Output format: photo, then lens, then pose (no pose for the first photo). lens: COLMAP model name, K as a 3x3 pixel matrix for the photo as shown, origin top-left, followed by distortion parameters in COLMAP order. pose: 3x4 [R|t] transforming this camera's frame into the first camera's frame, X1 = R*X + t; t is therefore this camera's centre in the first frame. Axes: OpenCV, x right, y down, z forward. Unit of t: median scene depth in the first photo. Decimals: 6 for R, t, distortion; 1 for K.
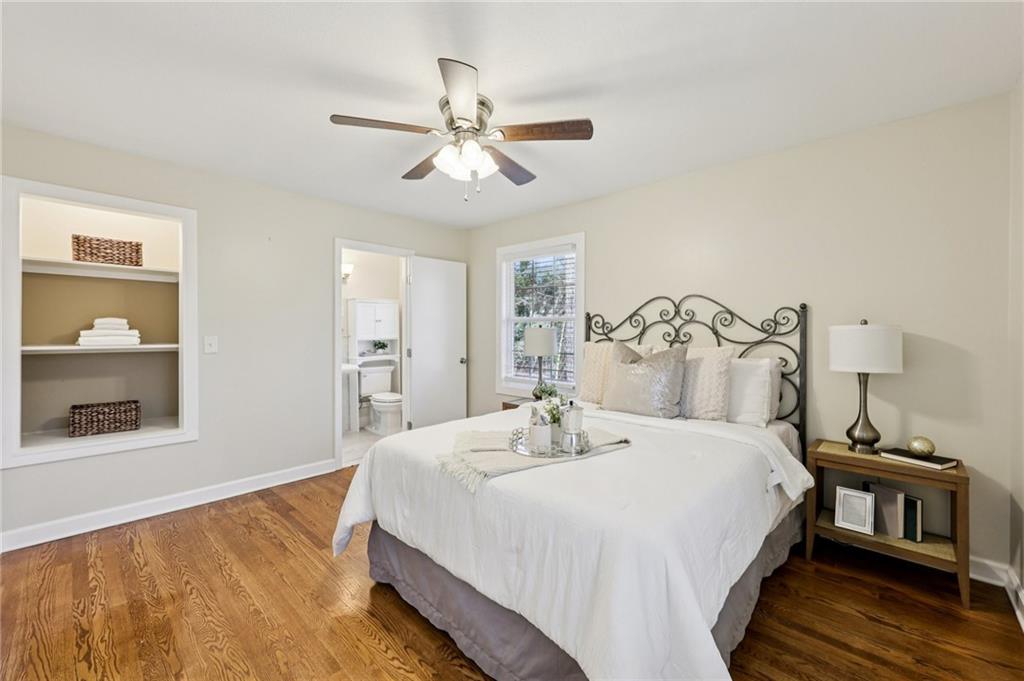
lens RADIAL K [[415.1, 0, 512.0], [0, 415.1, 340.5], [0, 0, 1]] dist [-0.002511, -0.000051]
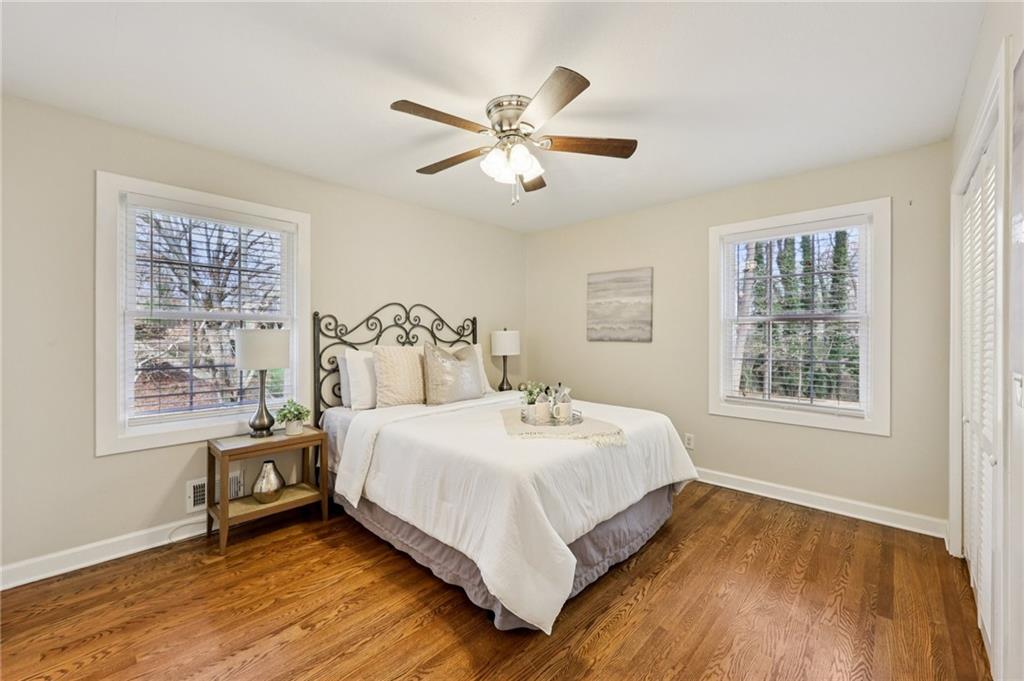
lens RADIAL K [[415.1, 0, 512.0], [0, 415.1, 340.5], [0, 0, 1]] dist [-0.002511, -0.000051]
pose [[-0.001818, -0.017008, 0.999854, -0.792656], [0.022618, 0.999599, 0.017044, -0.017056], [-0.999743, 0.022646, -0.001432, 0.711903]]
